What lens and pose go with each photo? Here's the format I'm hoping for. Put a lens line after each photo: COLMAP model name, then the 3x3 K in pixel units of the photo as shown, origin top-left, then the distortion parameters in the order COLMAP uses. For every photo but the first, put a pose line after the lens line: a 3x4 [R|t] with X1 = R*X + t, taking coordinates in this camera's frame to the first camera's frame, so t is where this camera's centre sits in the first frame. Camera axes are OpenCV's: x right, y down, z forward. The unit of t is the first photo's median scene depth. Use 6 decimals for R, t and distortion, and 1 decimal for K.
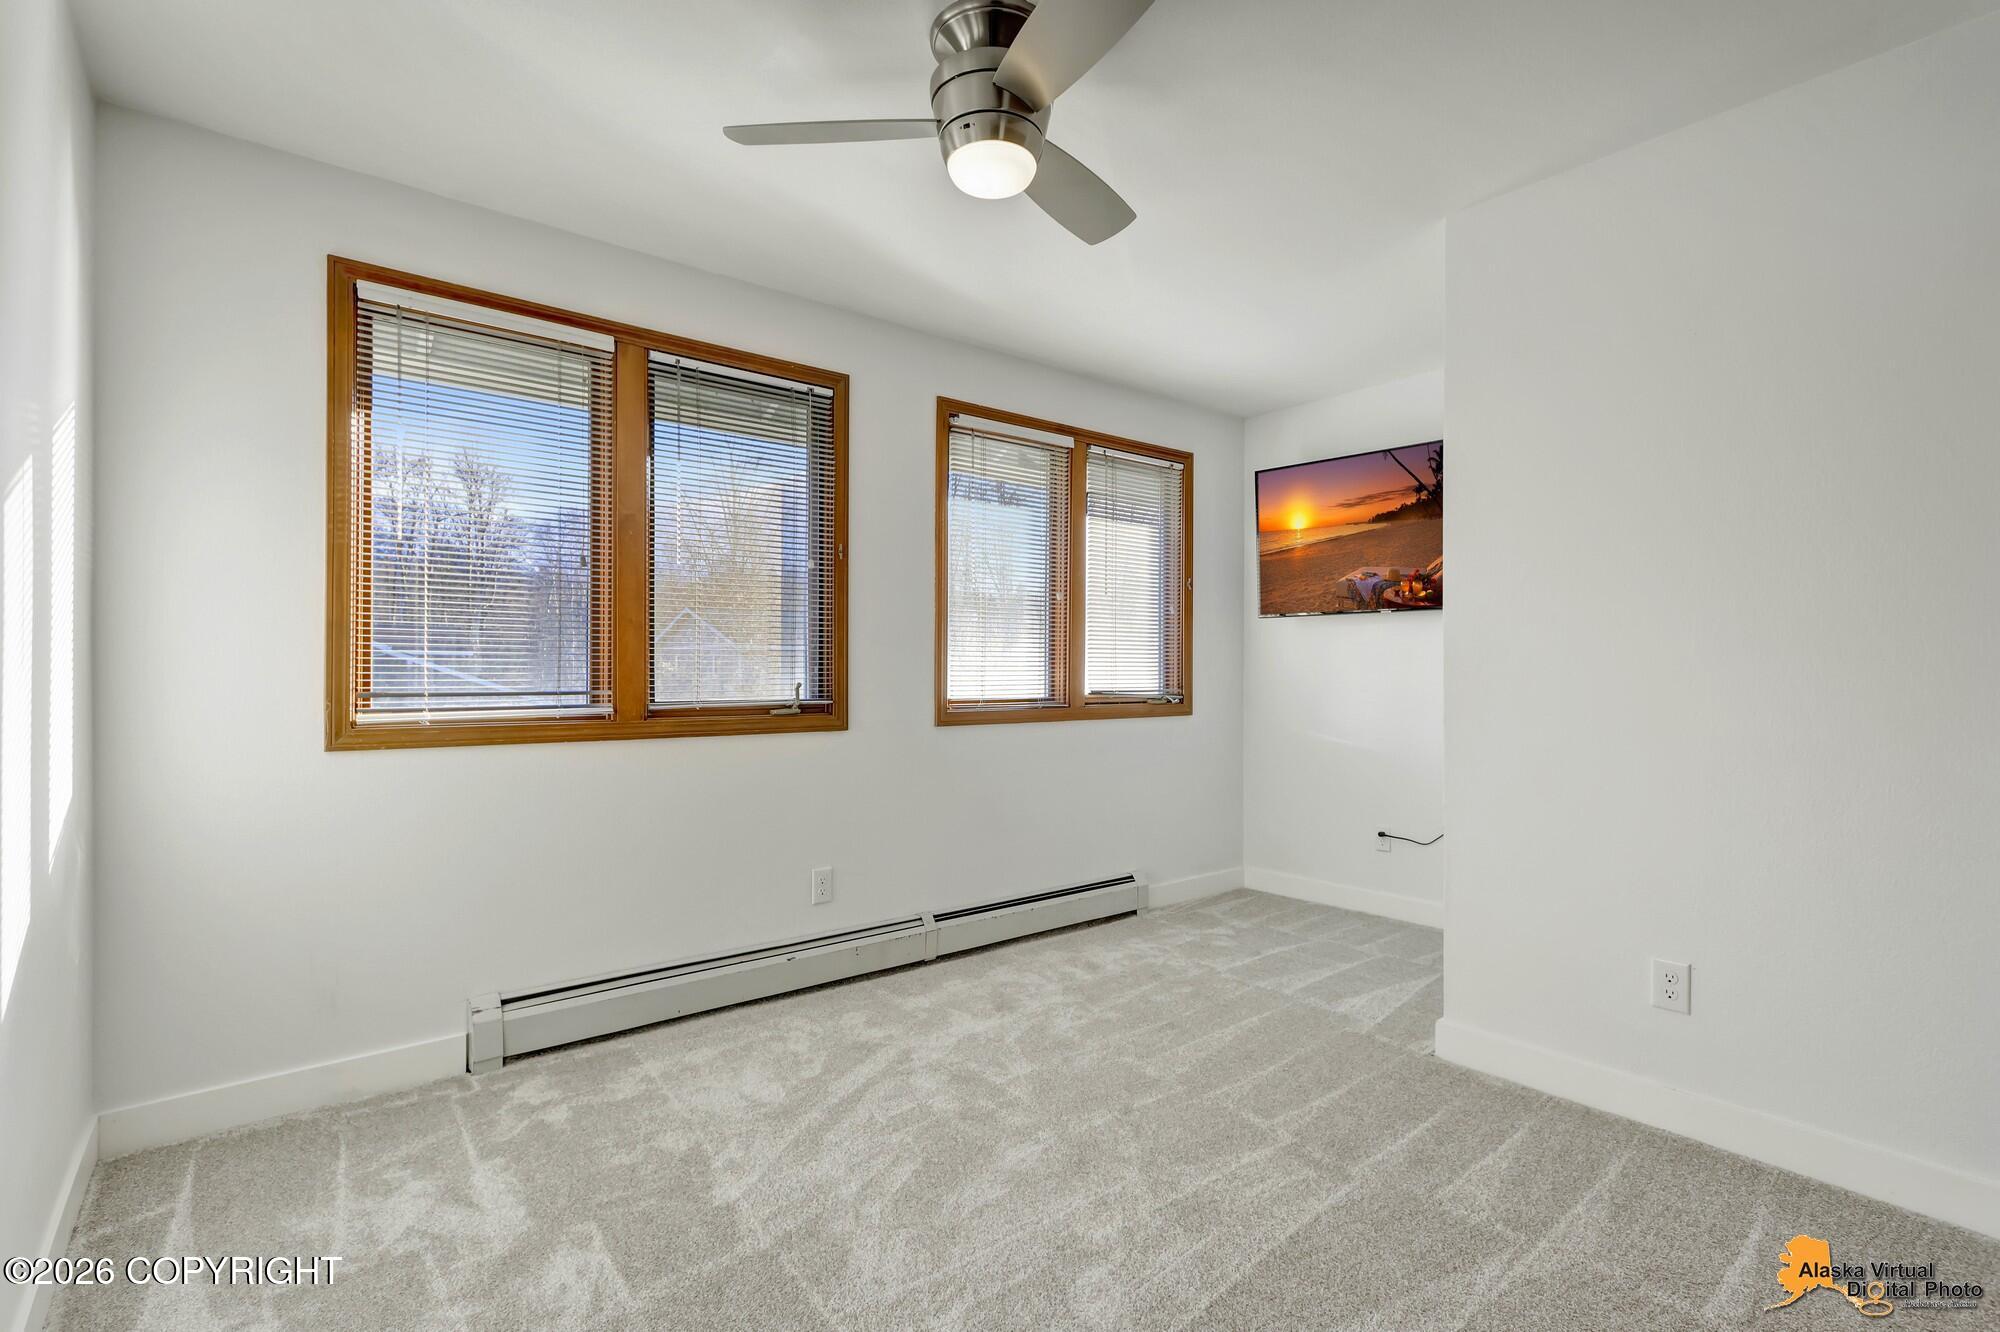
lens RADIAL K [[925.4, 0, 1003.6], [0, 925.4, 674.3], [0, 0, 1]] dist [0.005140, -0.000125]
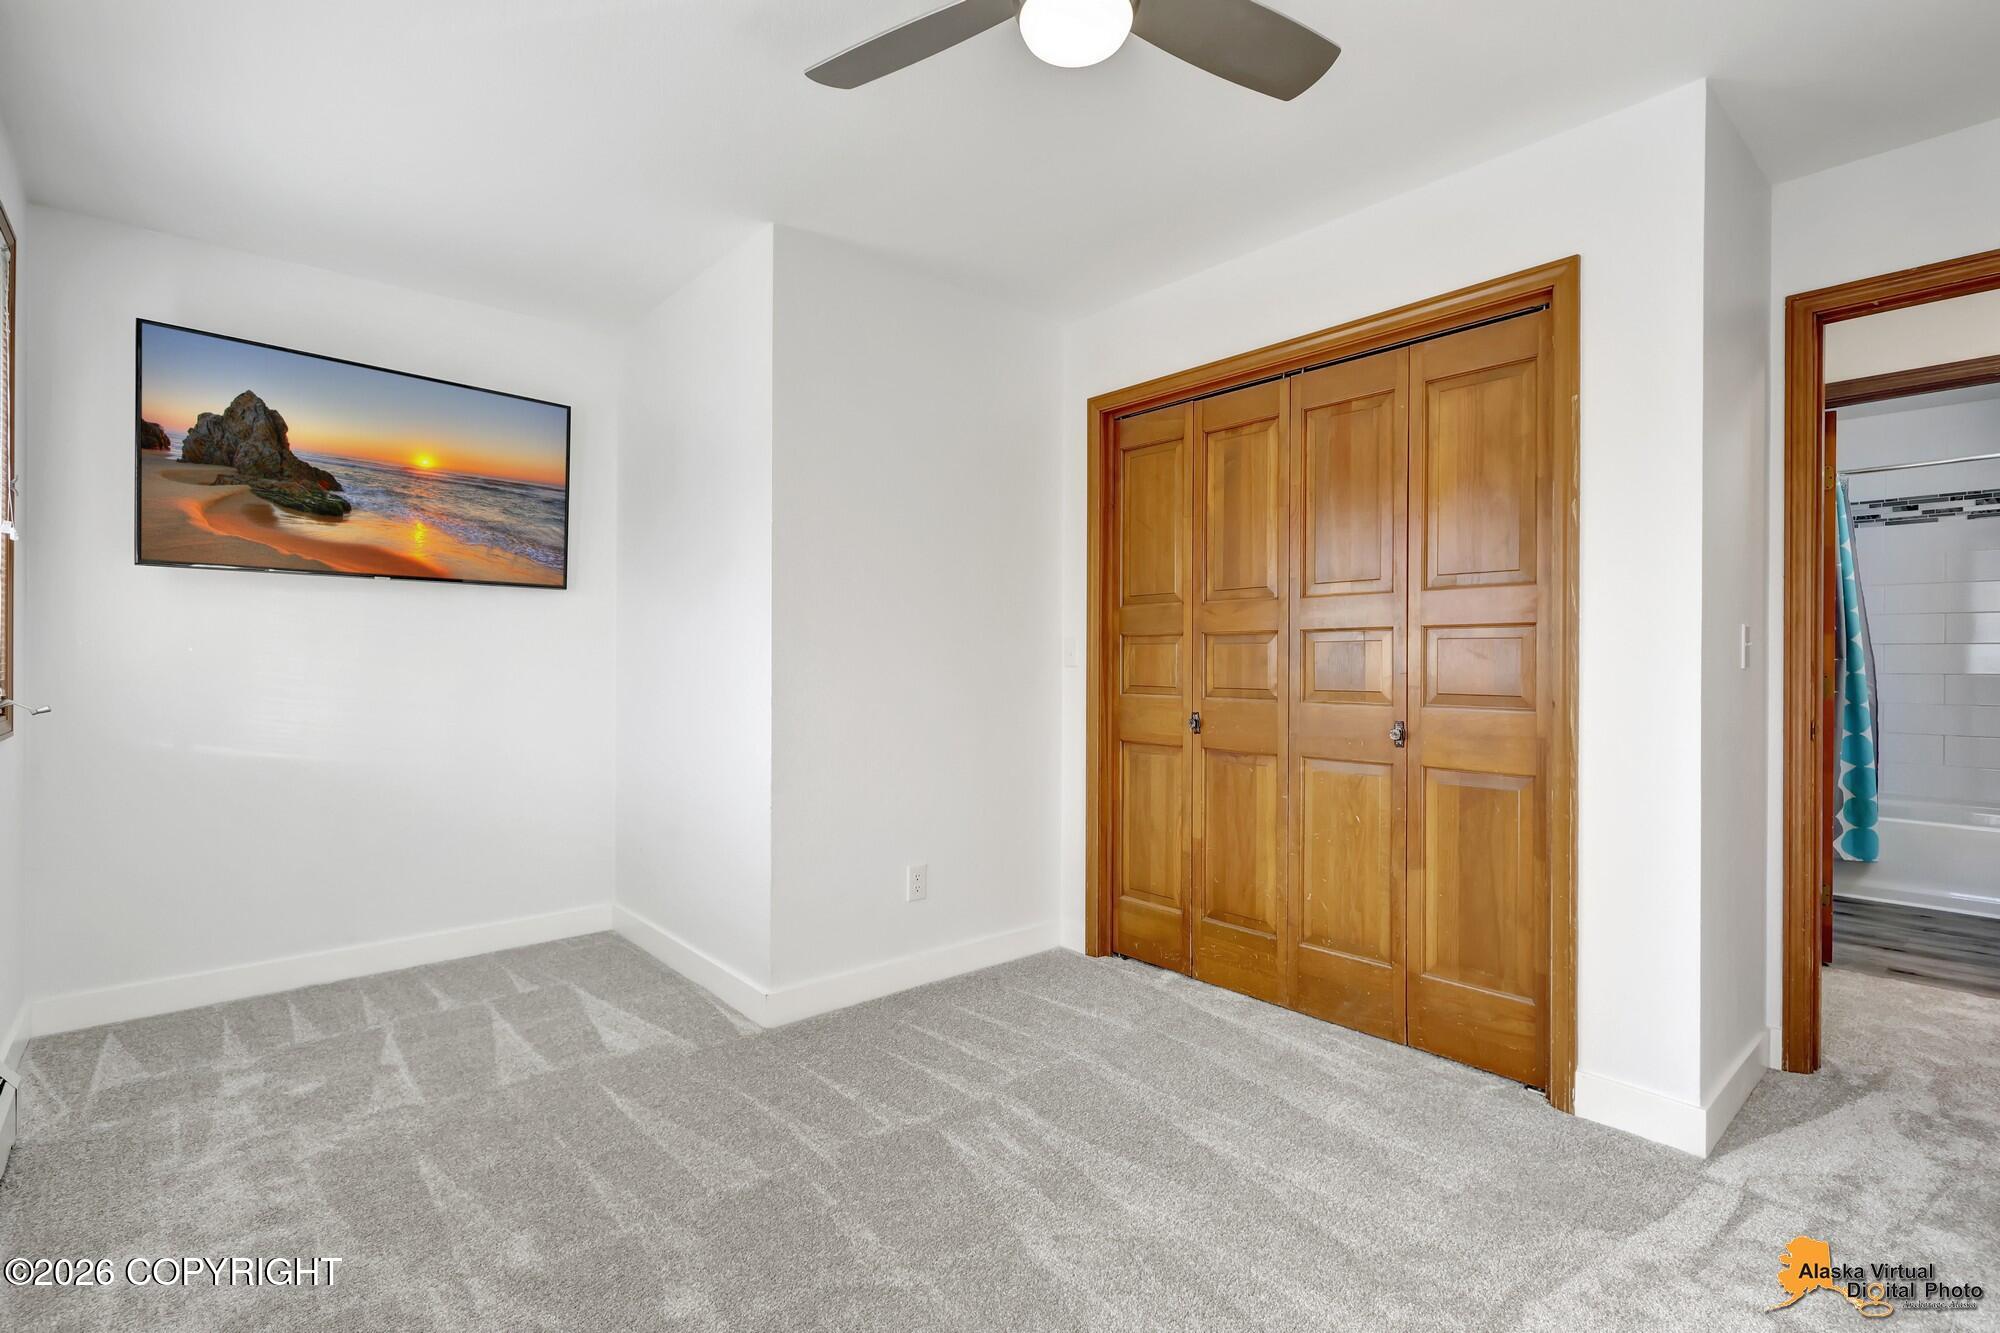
lens RADIAL K [[925.4, 0, 990.5], [0, 925.4, 667.8], [0, 0, 1]] dist [0.005140, -0.000125]
pose [[-0.040178, -0.005553, 0.999177, -0.447355], [-0.006163, 0.999967, 0.005310, -0.000323], [-0.999174, -0.005944, -0.040211, 0.613072]]
